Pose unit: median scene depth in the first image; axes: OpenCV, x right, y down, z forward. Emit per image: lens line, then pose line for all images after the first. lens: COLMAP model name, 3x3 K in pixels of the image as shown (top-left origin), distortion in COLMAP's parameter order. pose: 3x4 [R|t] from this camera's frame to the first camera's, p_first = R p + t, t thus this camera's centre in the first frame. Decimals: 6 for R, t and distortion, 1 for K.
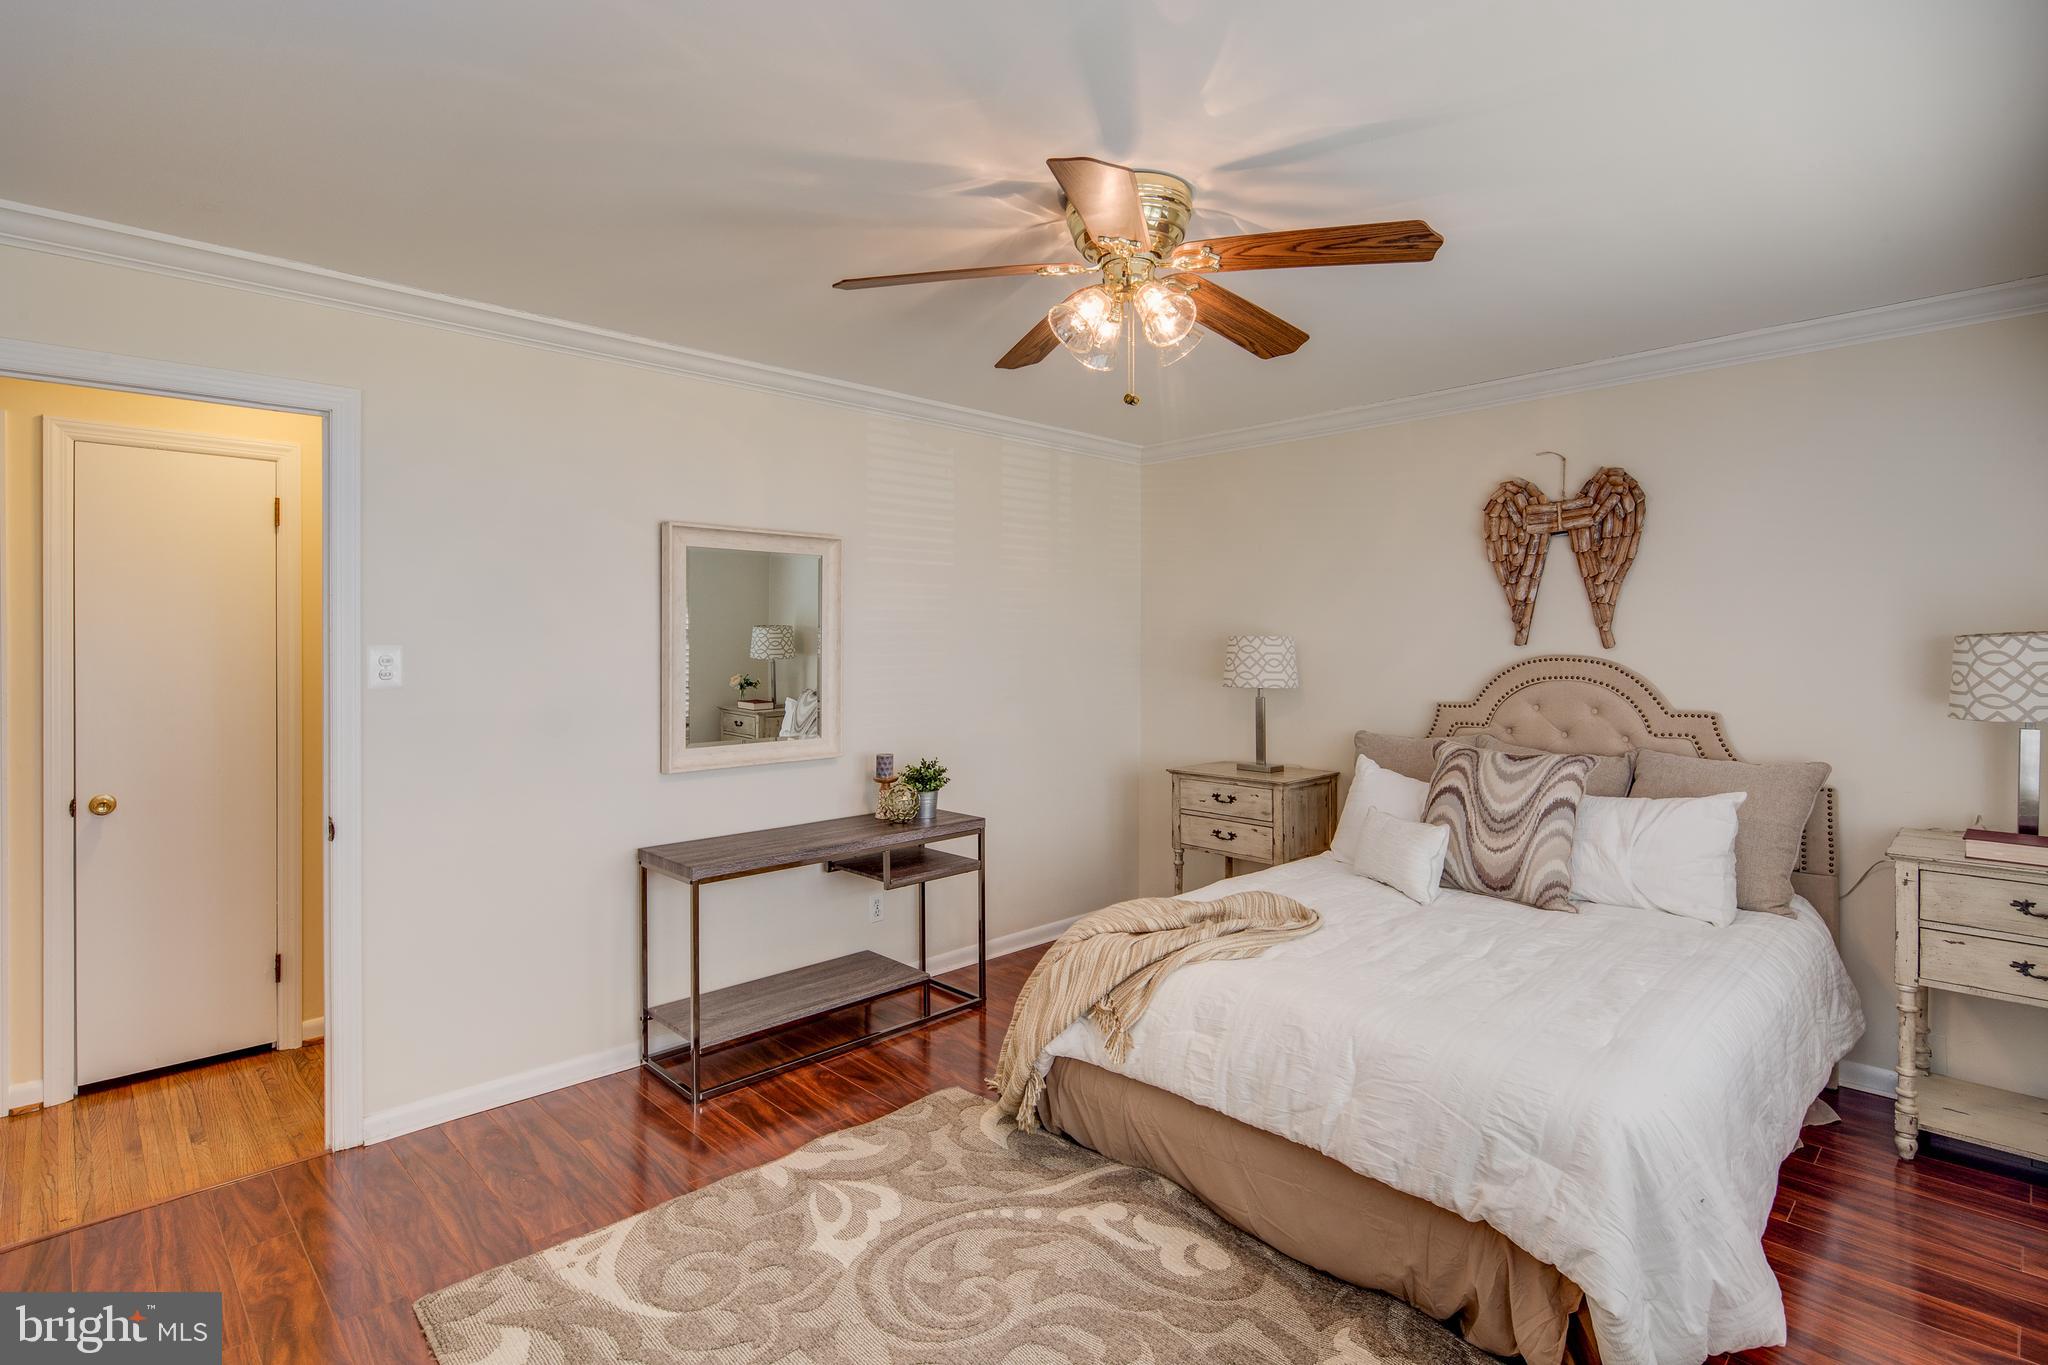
lens RADIAL K [[997.6, 0, 1027.6], [0, 997.6, 628.9], [0, 0, 1]] dist [-0.002235, -0.000921]
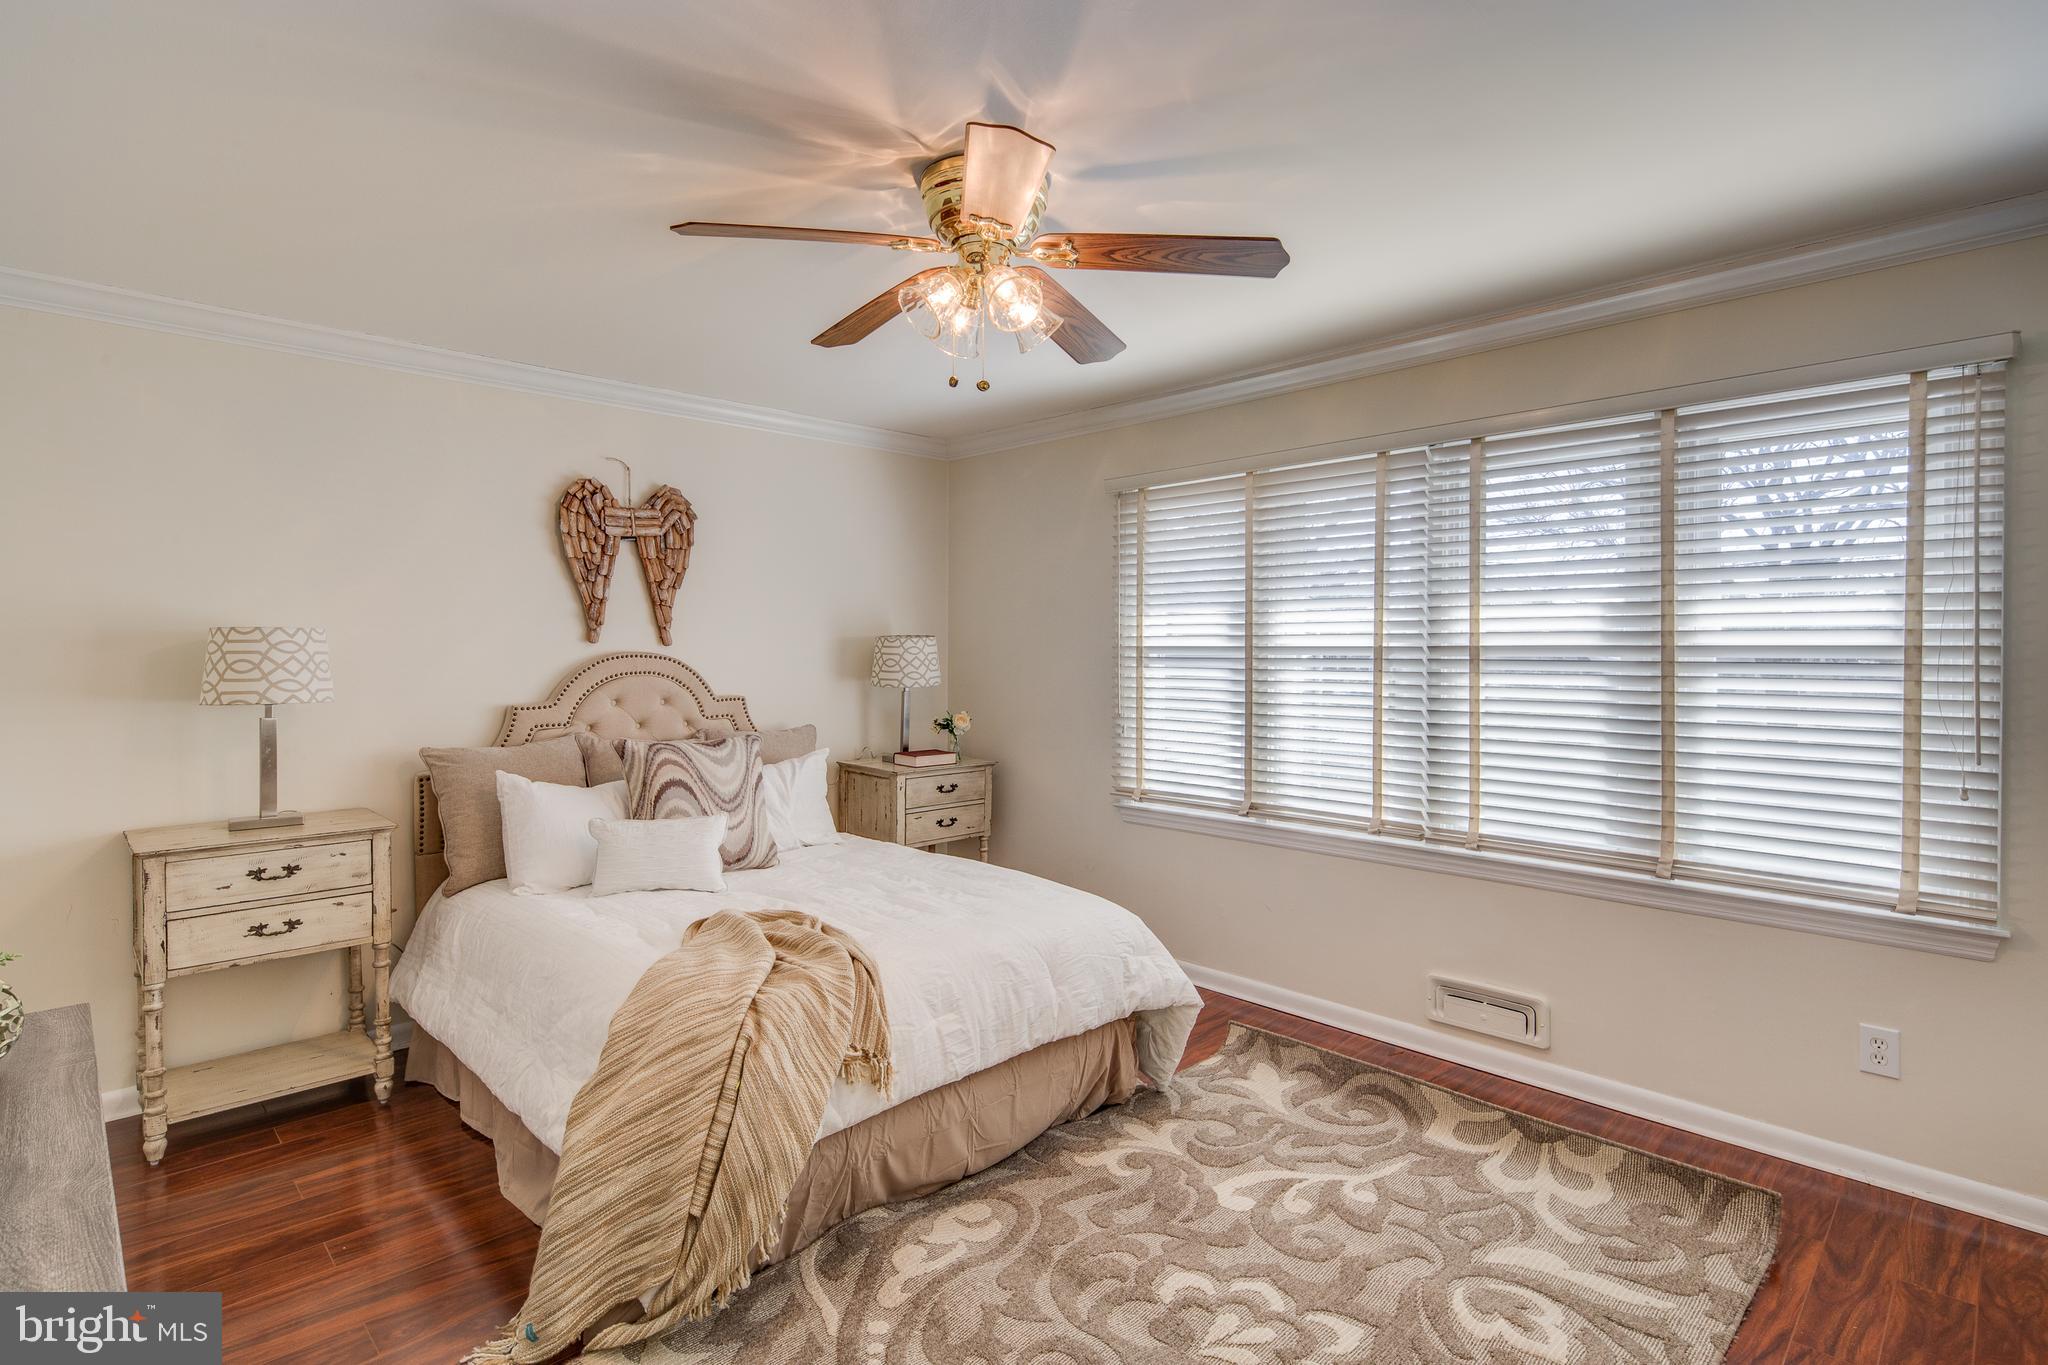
lens RADIAL K [[997.6, 0, 1027.6], [0, 997.6, 628.9], [0, 0, 1]] dist [-0.002235, -0.000921]
pose [[-0.014302, 0.018741, 0.999722, -0.533503], [-0.015151, 0.999705, -0.018958, 0.015097], [-0.999783, -0.015418, -0.014014, 0.576811]]
